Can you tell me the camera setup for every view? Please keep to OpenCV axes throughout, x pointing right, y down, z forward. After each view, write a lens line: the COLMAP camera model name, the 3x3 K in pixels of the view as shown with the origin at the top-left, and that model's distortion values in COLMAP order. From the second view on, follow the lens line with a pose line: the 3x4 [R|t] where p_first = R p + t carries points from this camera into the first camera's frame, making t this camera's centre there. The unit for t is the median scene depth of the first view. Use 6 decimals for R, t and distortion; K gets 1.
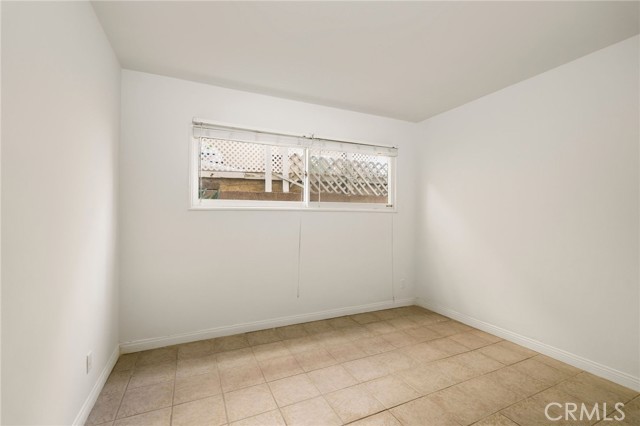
lens RADIAL K [[285.3, 0, 320.0], [0, 285.3, 213.0], [0, 0, 1]] dist [0.000252, -0.000158]
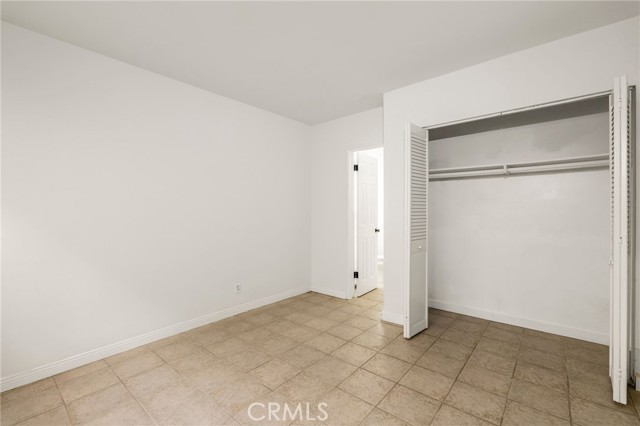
lens RADIAL K [[285.3, 0, 320.0], [0, 285.3, 213.0], [0, 0, 1]] dist [0.000252, -0.000158]
pose [[-0.438900, -0.009572, 0.898485, -0.424341], [-0.003830, 0.999954, 0.008782, 0.012521], [-0.898528, 0.000413, -0.438917, 0.921902]]
